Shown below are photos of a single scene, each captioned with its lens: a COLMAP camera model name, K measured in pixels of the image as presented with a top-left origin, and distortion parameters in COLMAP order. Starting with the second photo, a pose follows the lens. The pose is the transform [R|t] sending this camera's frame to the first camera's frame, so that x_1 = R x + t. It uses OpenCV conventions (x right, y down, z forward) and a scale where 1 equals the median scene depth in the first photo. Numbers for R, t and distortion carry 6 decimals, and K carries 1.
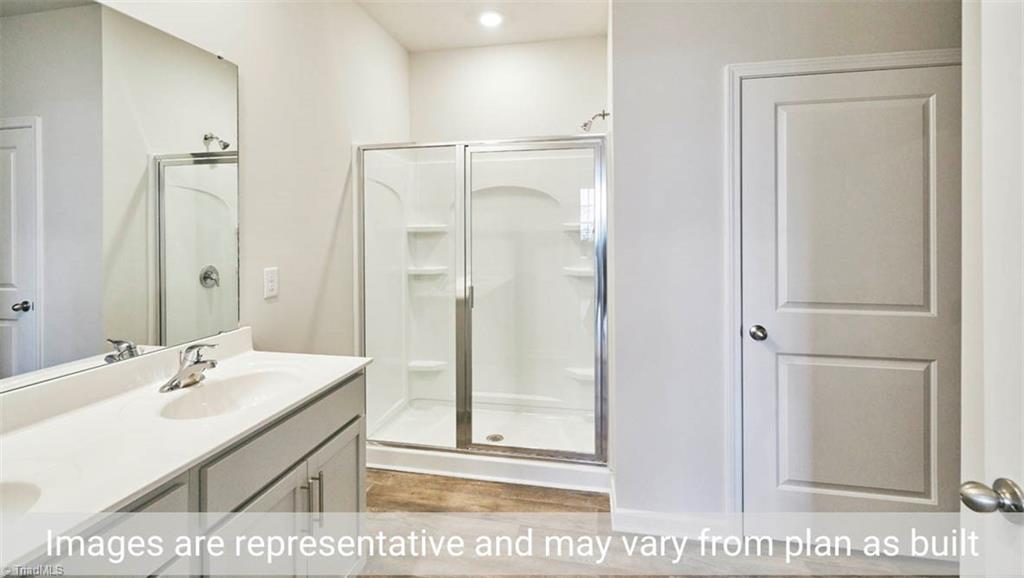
lens RADIAL K [[448.6, 0, 508.6], [0, 448.6, 241.4], [0, 0, 1]] dist [-0.007244, 0.000342]
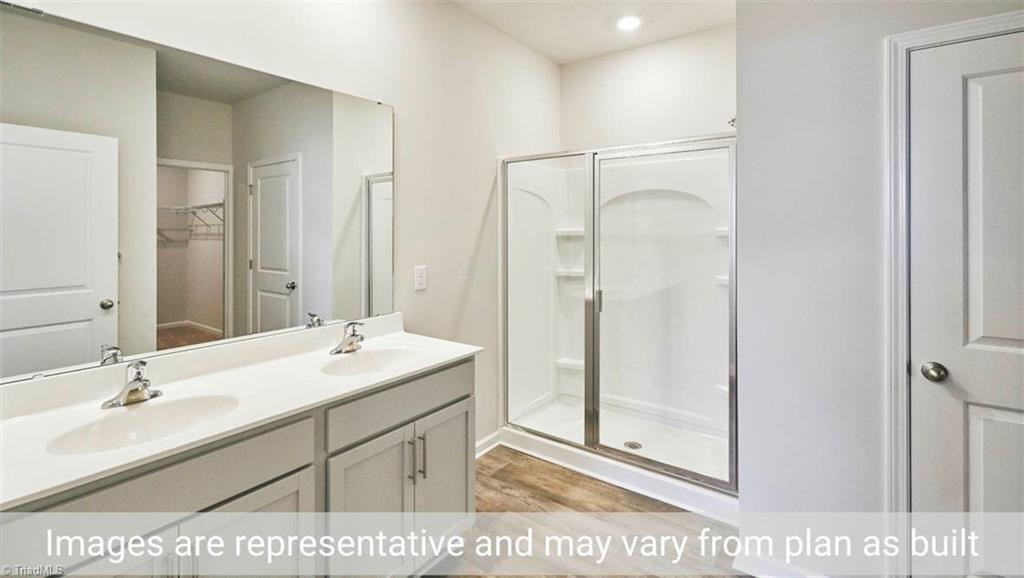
lens RADIAL K [[448.6, 0, 508.6], [0, 448.6, 241.4], [0, 0, 1]] dist [-0.007244, 0.000342]
pose [[0.908168, 0.014372, -0.418360, 0.161285], [-0.014265, 0.999893, 0.003383, -0.012765], [0.418364, 0.002896, 0.908275, -0.015733]]
